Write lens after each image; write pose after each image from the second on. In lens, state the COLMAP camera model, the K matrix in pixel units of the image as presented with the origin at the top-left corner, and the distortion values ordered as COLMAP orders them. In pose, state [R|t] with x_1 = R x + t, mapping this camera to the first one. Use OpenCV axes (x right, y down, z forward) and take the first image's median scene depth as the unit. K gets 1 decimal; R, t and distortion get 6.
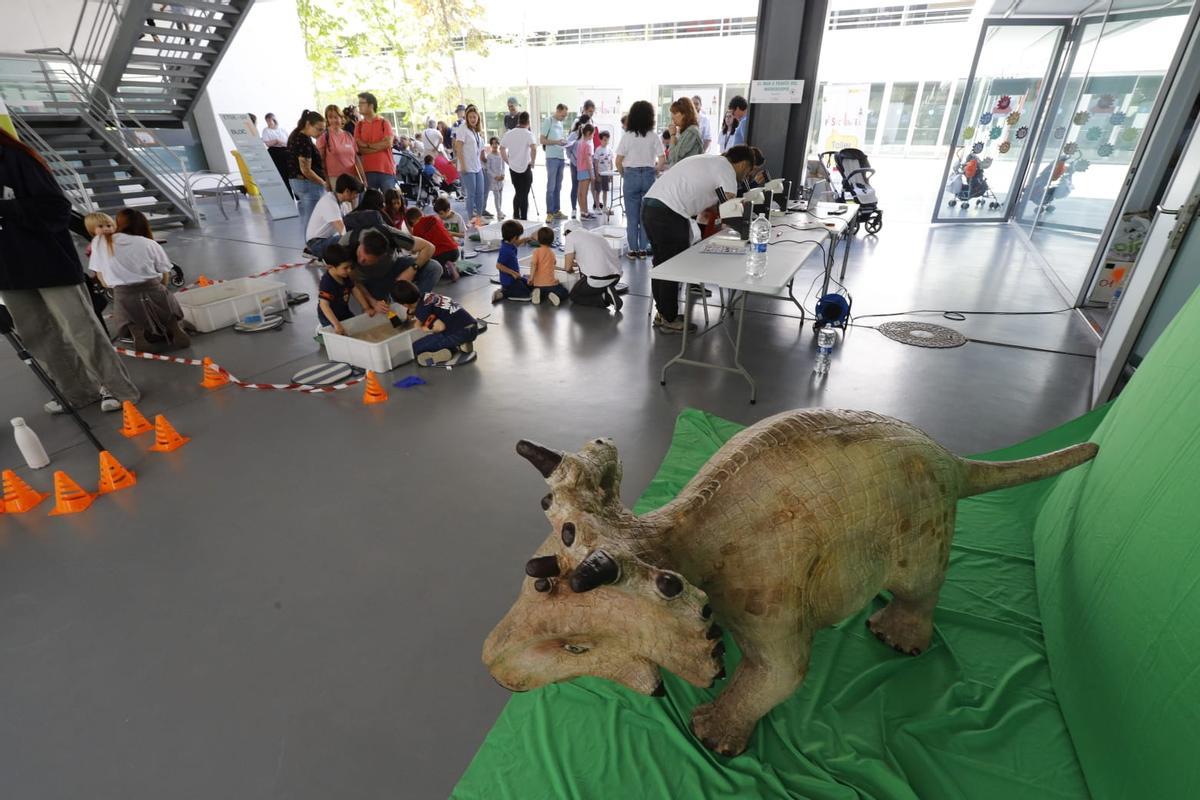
lens RADIAL K [[566.8, 0, 597.8], [0, 566.8, 398.9], [0, 0, 1]] dist [-0.002432, 0.005282]
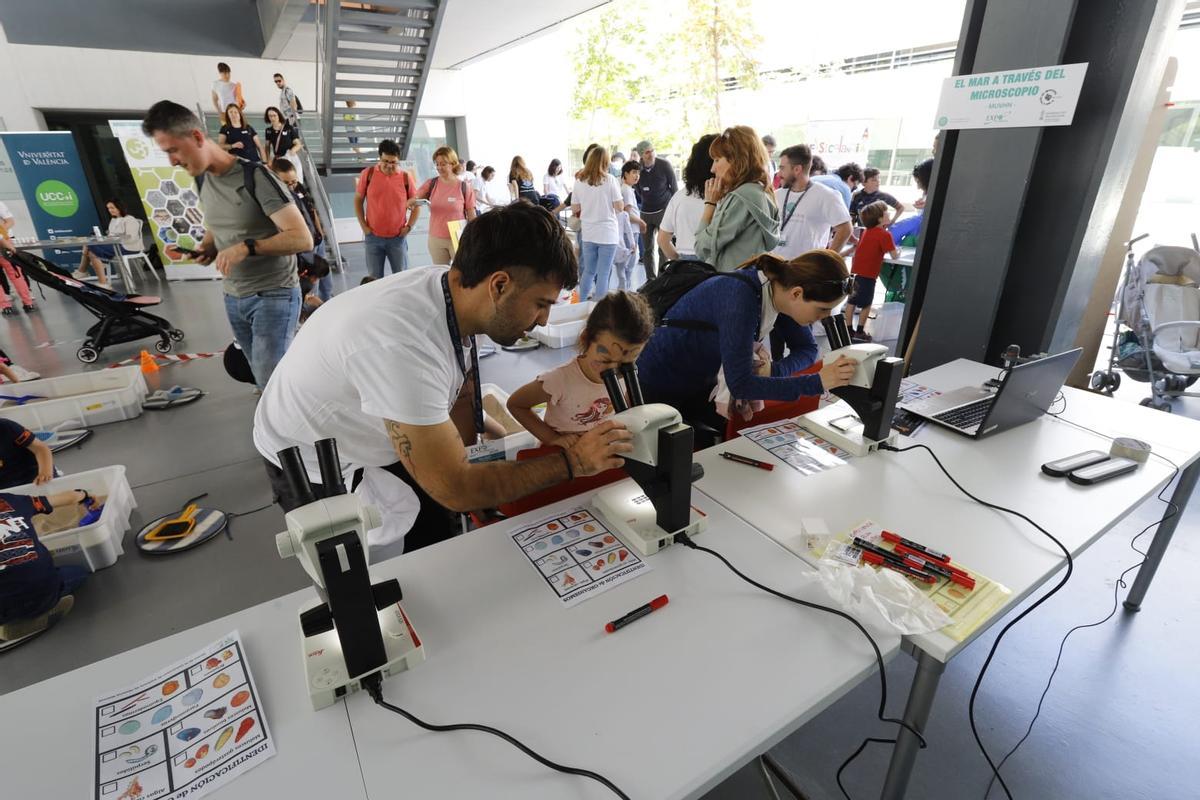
lens RADIAL K [[566.8, 0, 599.3], [0, 566.8, 399.0], [0, 0, 1]] dist [-0.002432, 0.005282]
pose [[0.866036, 0.184946, -0.464517, 0.155282], [-0.210894, 0.977501, -0.003996, -0.146120], [0.453327, 0.101424, 0.885555, 0.286242]]
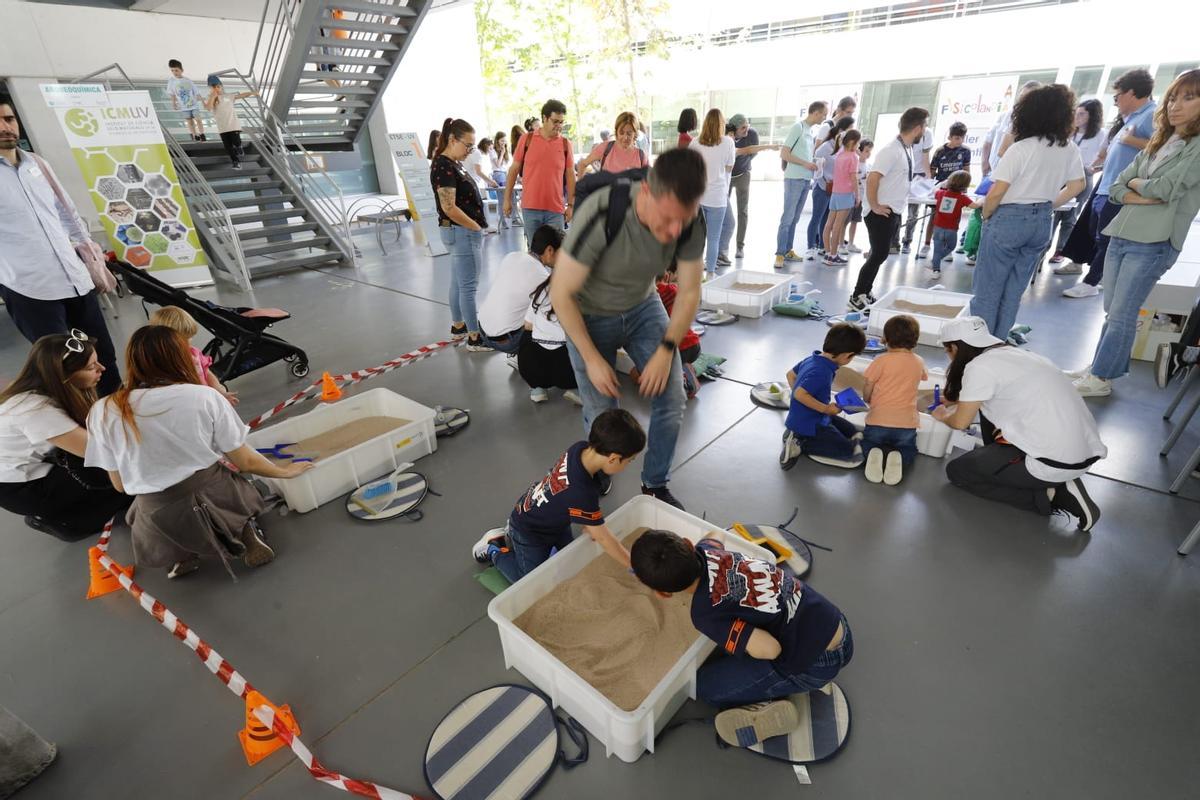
lens RADIAL K [[566.8, 0, 597.2], [0, 566.8, 396.5], [0, 0, 1]] dist [-0.002432, 0.005282]
pose [[0.972006, 0.070947, -0.223989, -0.117068], [-0.074520, 0.997191, -0.007529, -0.105452], [0.222826, 0.024010, 0.974562, 0.209969]]
